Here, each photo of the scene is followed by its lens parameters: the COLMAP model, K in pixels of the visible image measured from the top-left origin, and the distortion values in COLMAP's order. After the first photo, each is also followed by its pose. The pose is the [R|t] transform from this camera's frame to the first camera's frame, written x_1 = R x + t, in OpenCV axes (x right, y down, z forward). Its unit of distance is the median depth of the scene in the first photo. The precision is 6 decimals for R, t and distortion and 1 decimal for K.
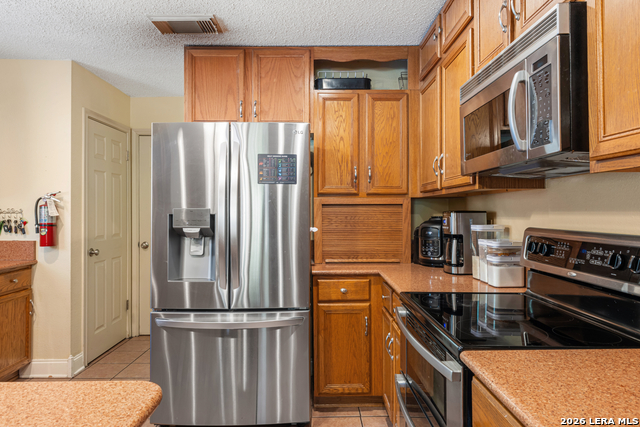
lens RADIAL K [[415.3, 0, 316.9], [0, 415.3, 210.6], [0, 0, 1]] dist [0.003302, 0.000693]
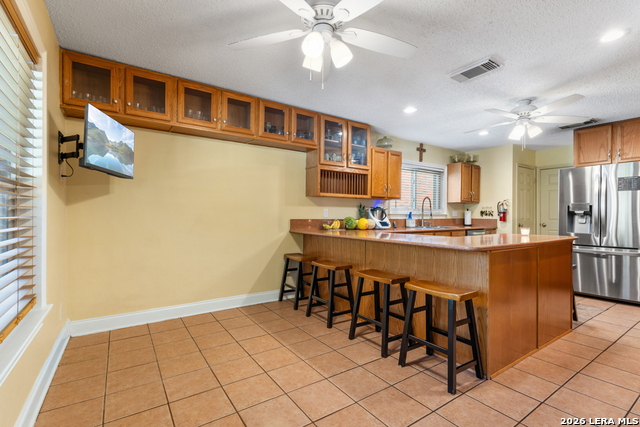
lens RADIAL K [[296.7, 0, 320.0], [0, 296.7, 213.5], [0, 0, 1]] dist [0.003778, 0.001637]
pose [[0.561962, -0.000712, -0.827163, 0.225650], [-0.004244, 0.999984, -0.003745, 0.055031], [0.827152, 0.005615, 0.561950, -0.972248]]
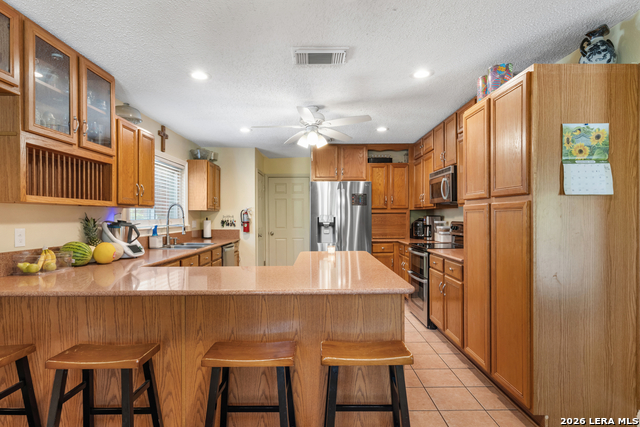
lens RADIAL K [[348.0, 0, 320.5], [0, 348.0, 219.6], [0, 0, 1]] dist [-0.000156, -0.000196]
pose [[0.999989, -0.002275, 0.004063, -0.276044], [0.002231, 0.999938, 0.010868, 0.000543], [-0.004087, -0.010858, 0.999933, -0.924304]]
